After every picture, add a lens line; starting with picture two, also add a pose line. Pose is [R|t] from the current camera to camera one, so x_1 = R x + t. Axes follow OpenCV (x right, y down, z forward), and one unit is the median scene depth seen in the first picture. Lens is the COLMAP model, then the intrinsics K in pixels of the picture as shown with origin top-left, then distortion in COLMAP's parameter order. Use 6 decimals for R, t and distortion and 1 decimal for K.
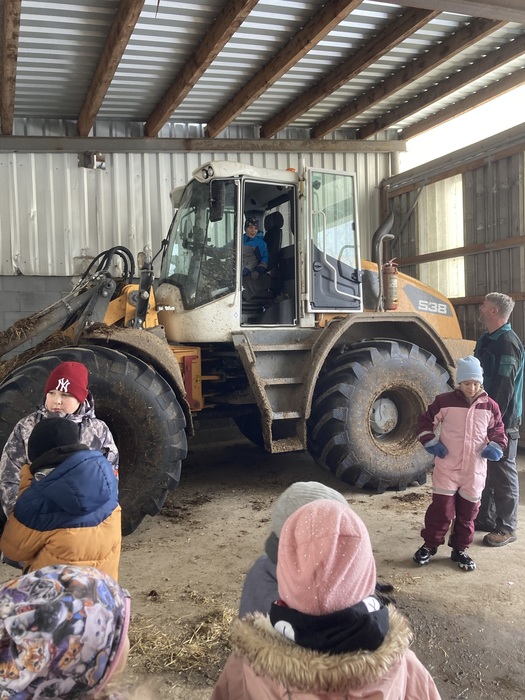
lens RADIAL K [[571.7, 0, 262.5], [0, 571.7, 350.0], [0, 0, 1]] dist [0.012911, 0.005956]
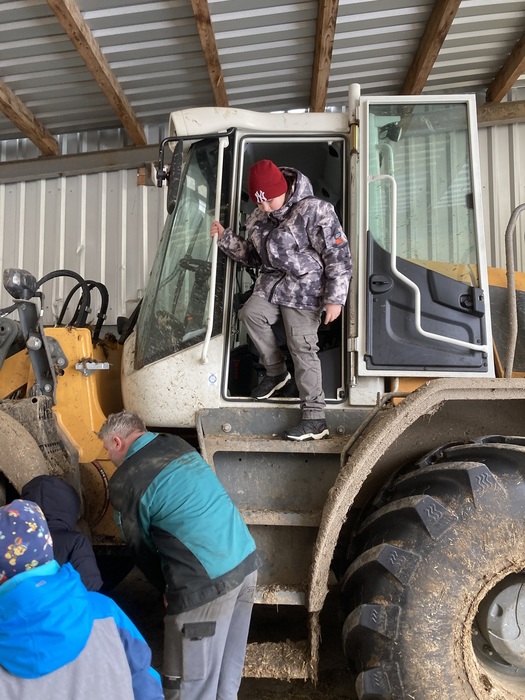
lens RADIAL K [[571.7, 0, 262.5], [0, 571.7, 350.0], [0, 0, 1]] dist [0.012911, 0.005956]
pose [[0.884606, -0.009681, -0.466239, 0.236796], [-0.040928, 0.994315, -0.098299, -0.035759], [0.464540, 0.106038, 0.879180, 0.521234]]
